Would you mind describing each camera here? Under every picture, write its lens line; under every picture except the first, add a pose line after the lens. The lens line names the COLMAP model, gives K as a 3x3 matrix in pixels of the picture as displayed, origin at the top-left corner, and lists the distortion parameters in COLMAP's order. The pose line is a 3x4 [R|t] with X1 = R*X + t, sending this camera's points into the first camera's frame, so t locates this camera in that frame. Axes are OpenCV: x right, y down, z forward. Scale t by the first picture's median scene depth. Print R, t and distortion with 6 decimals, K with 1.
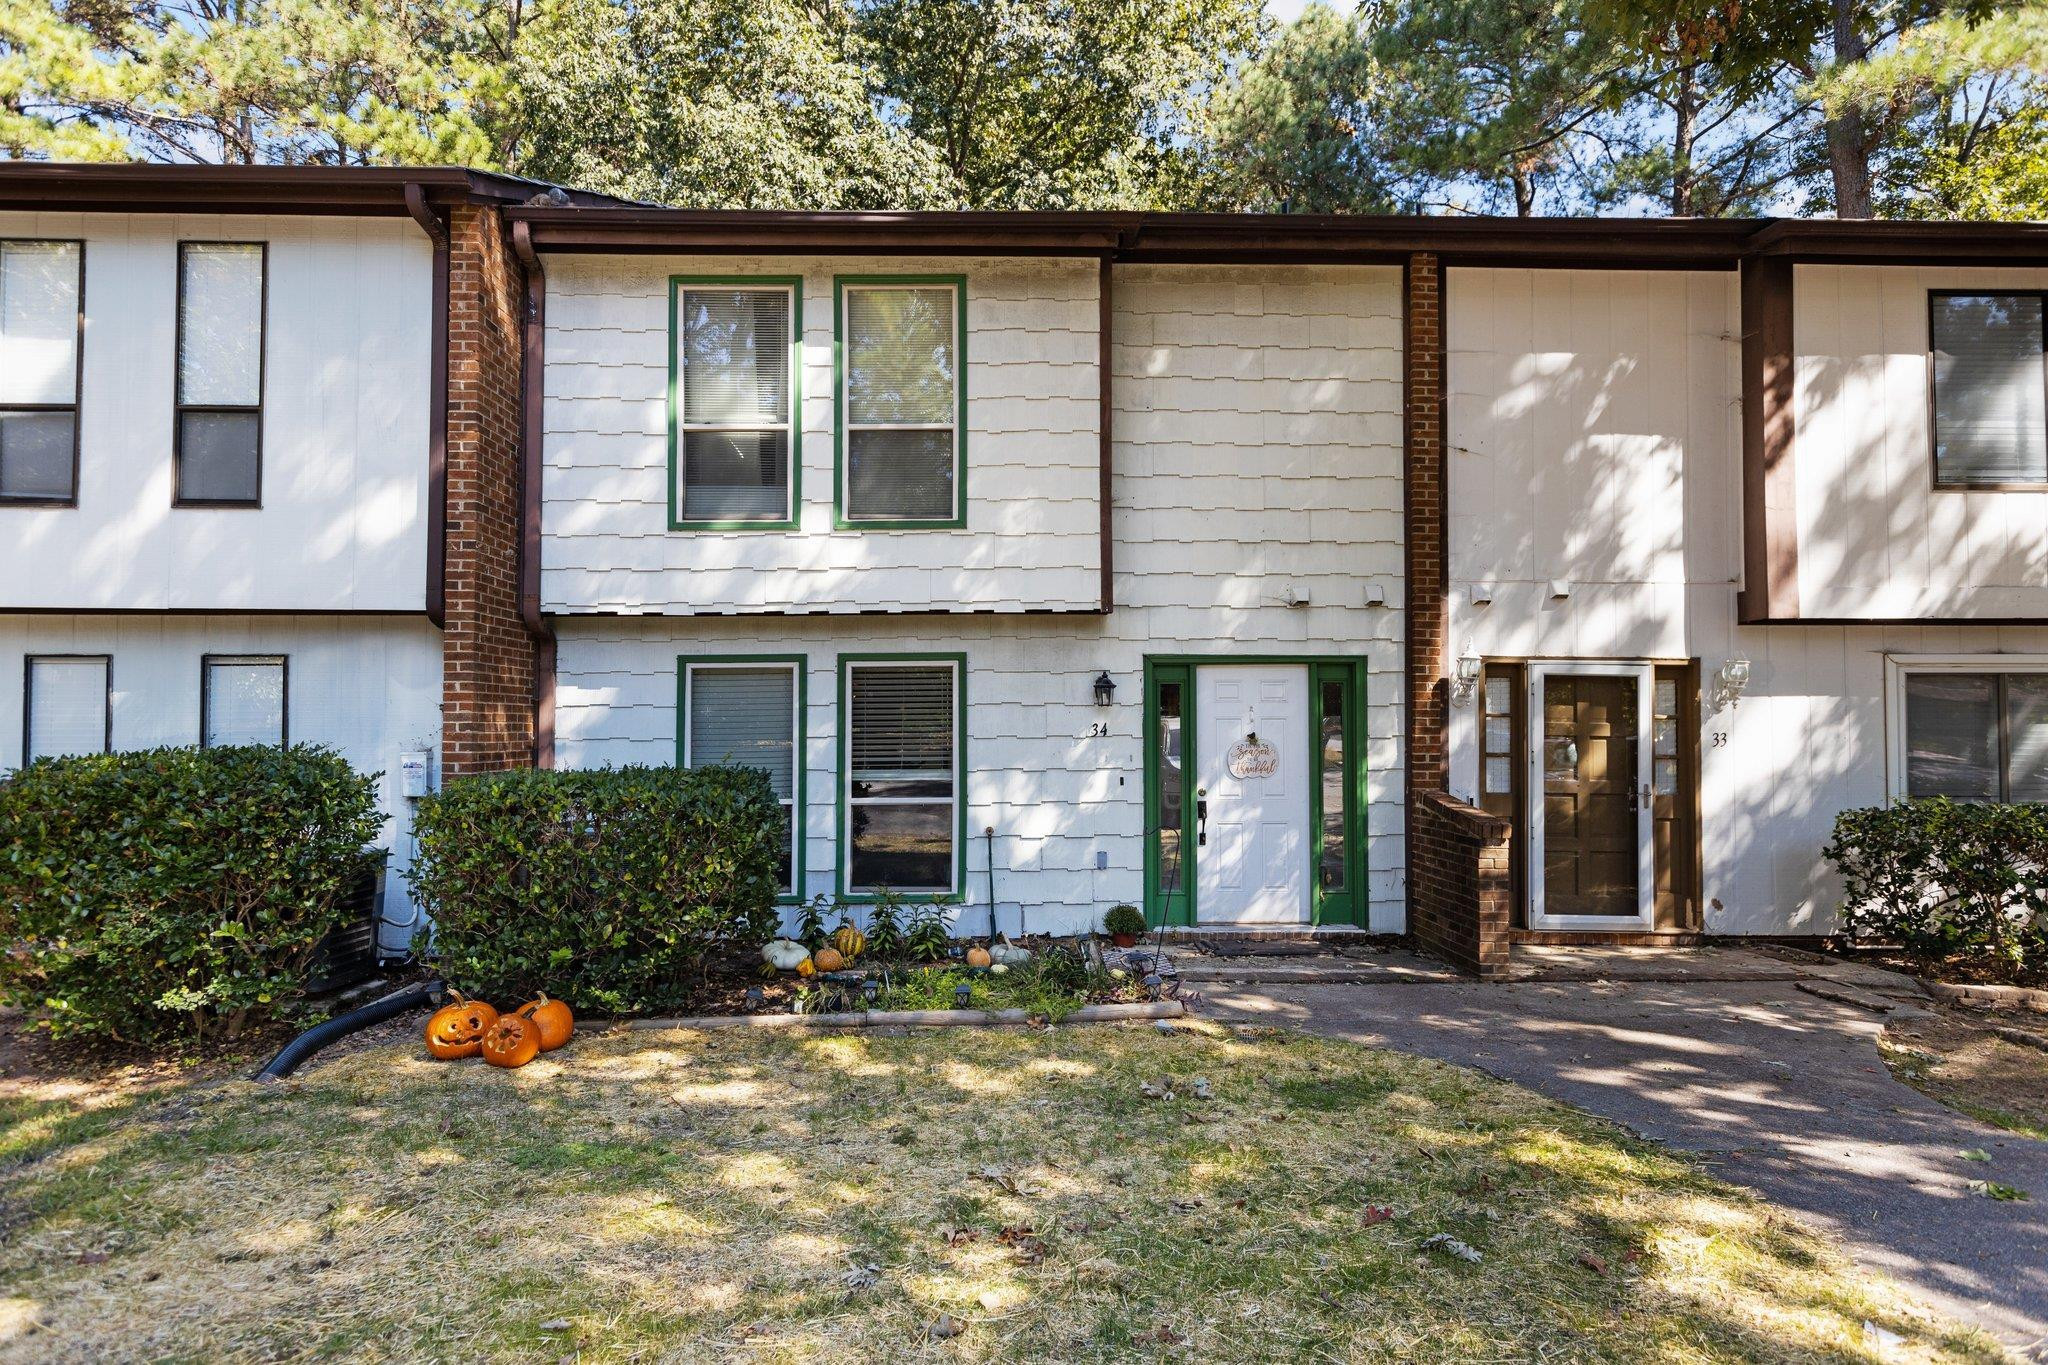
lens RADIAL K [[1085.7, 0, 1022.3], [0, 1085.7, 698.4], [0, 0, 1]] dist [0.000338, 0.000070]
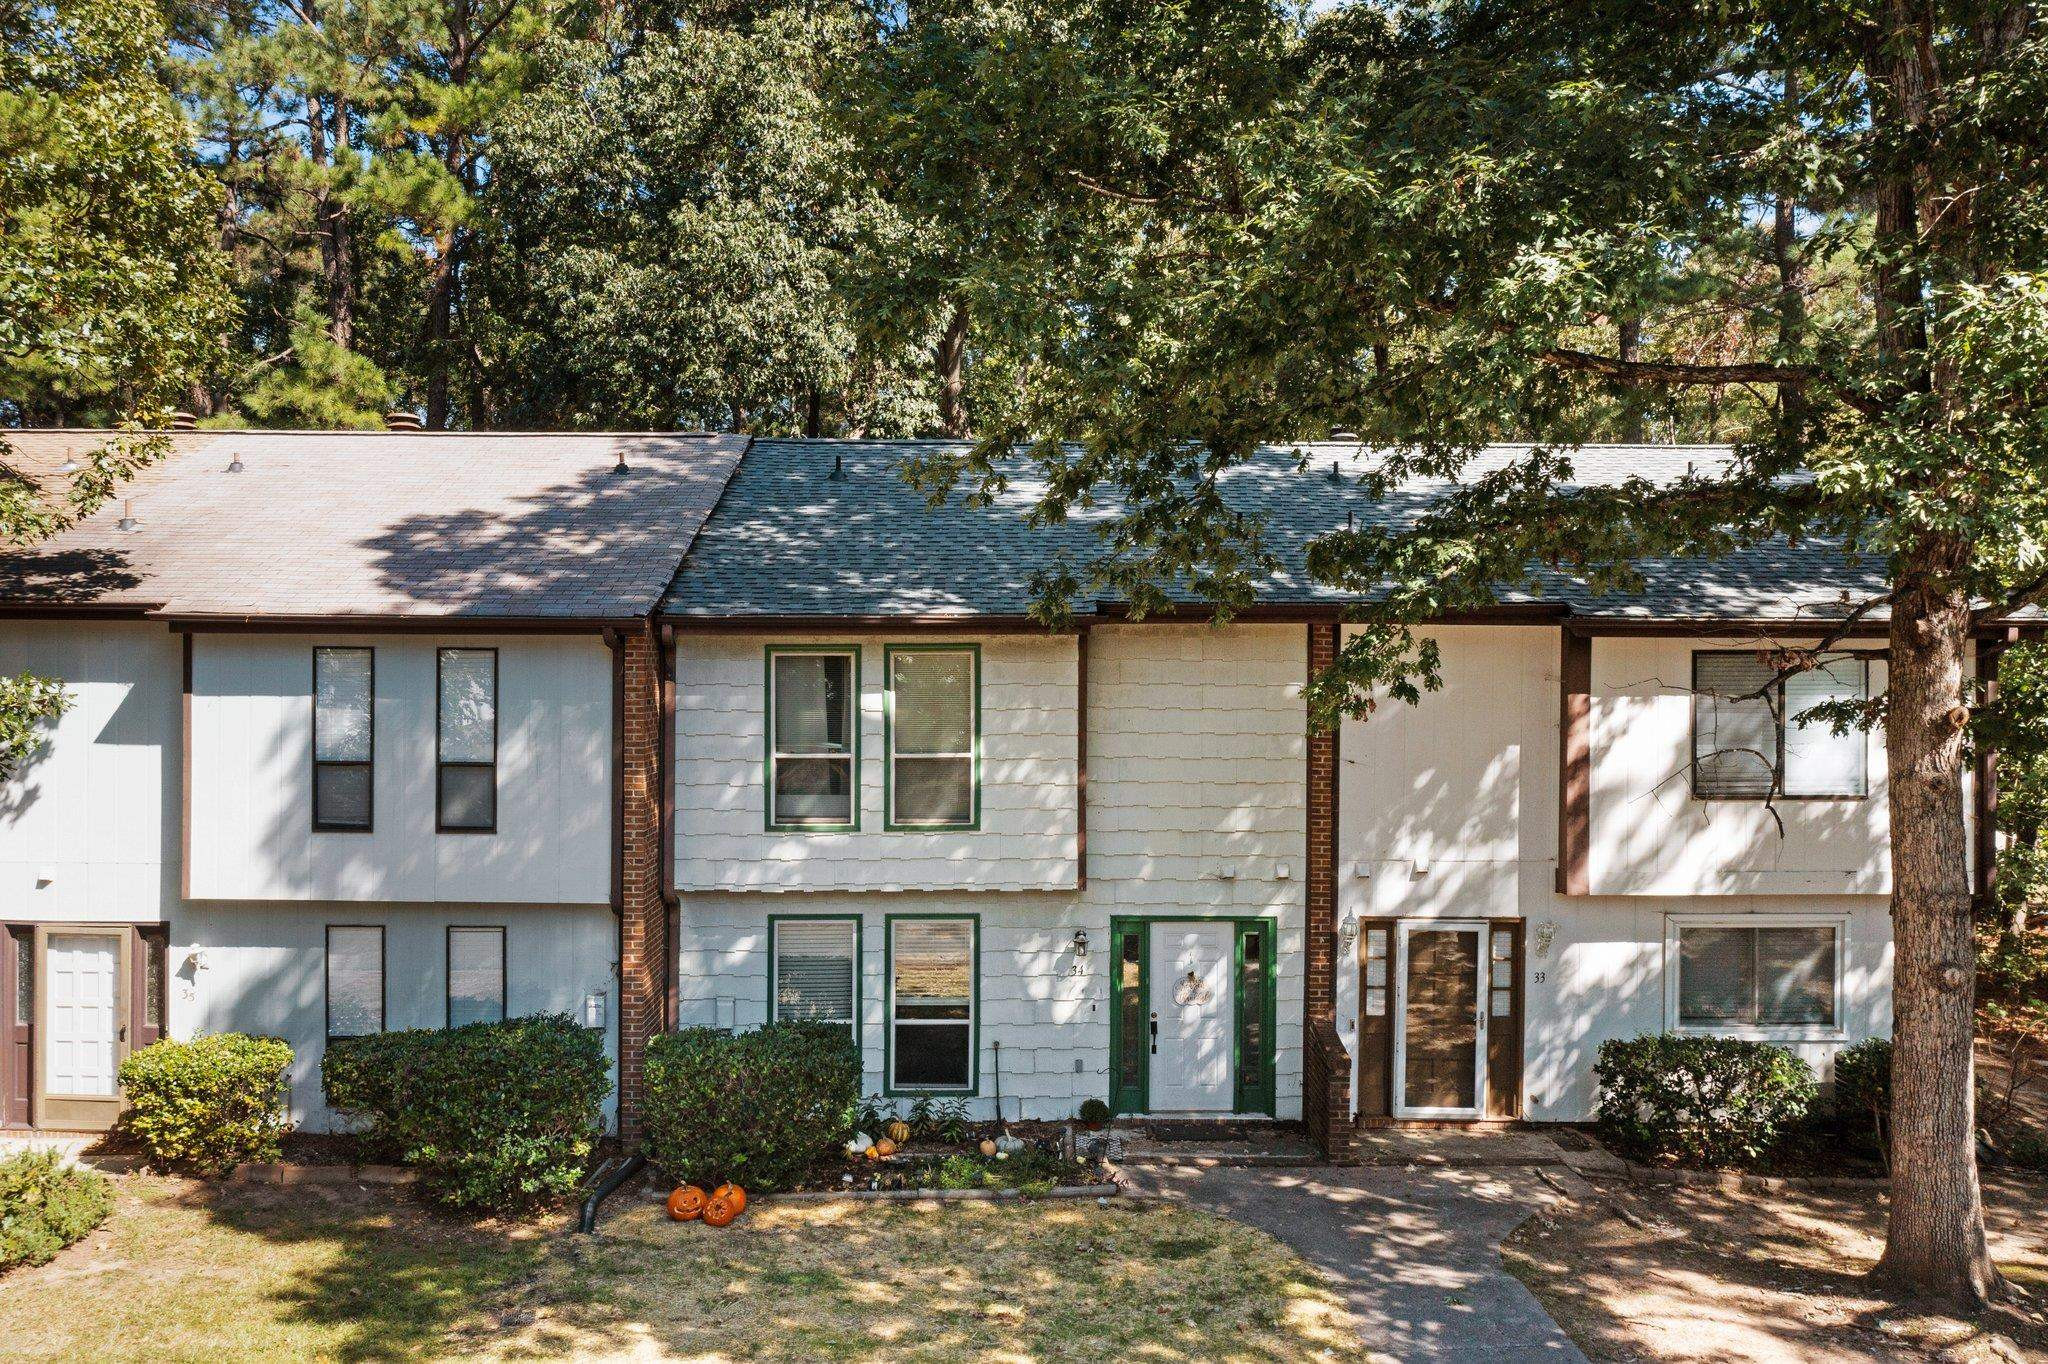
lens RADIAL K [[1521.3, 0, 1024.0], [0, 1521.3, 682.0], [0, 0, 1]] dist [-0.030038, 0.000224]
pose [[0.999850, 0.004737, -0.016643, 0.035115], [-0.004251, 0.999568, 0.029072, -0.397959], [0.016773, -0.028997, 0.999439, -0.914875]]
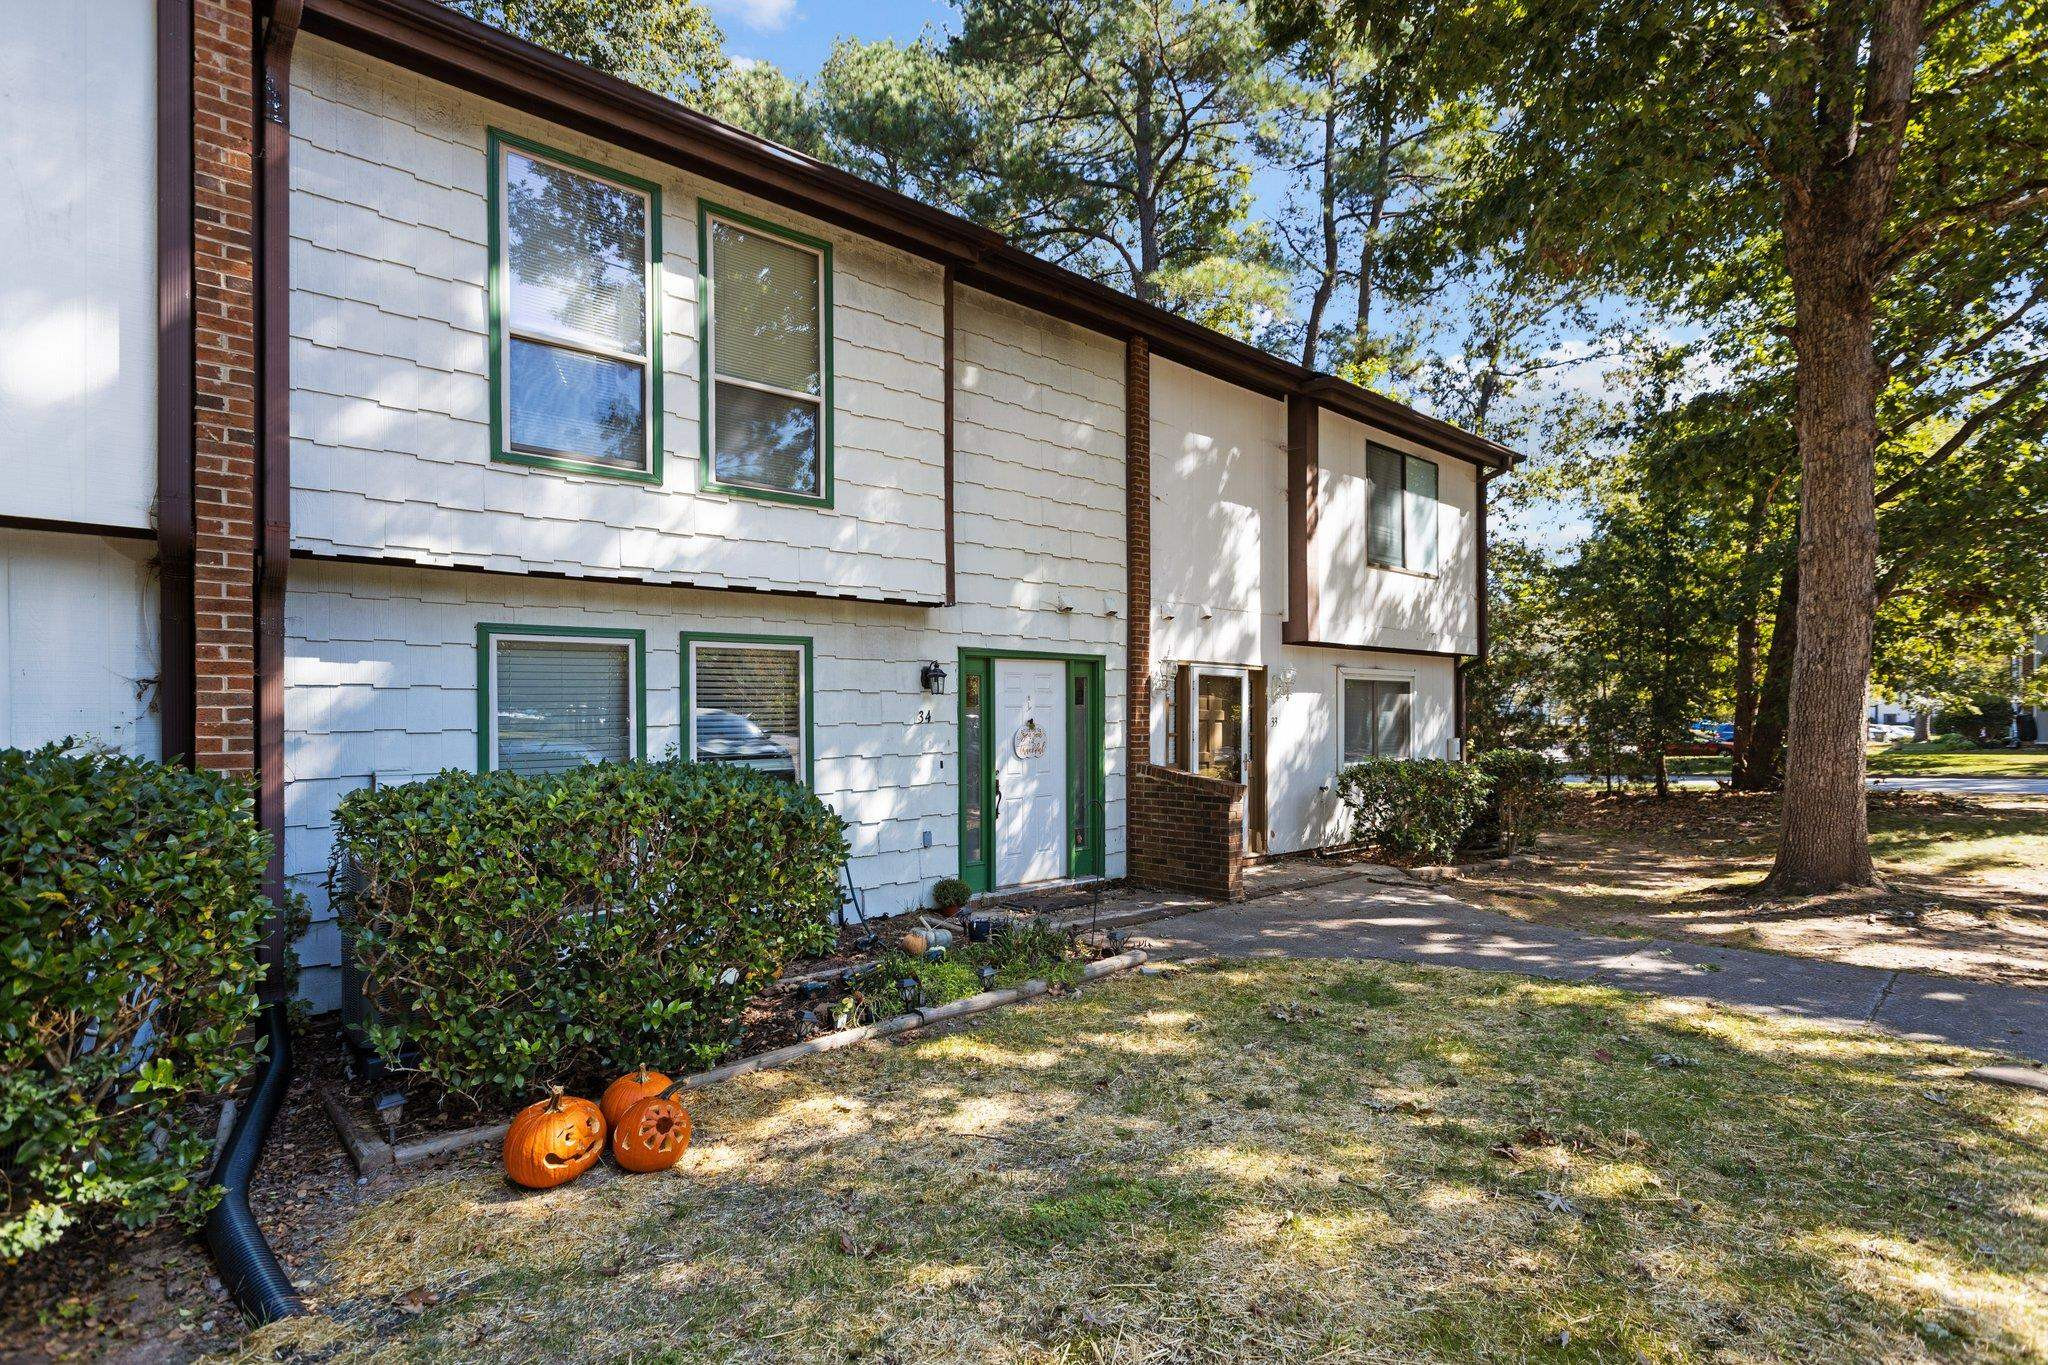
lens RADIAL K [[950.9, 0, 1014.8], [0, 950.9, 720.2], [0, 0, 1]] dist [0.000493, -0.000311]
pose [[0.780518, -0.005824, 0.625106, -0.454029], [-0.011935, 0.999636, 0.024215, 0.009362], [-0.625019, -0.026361, 0.780164, 0.229940]]
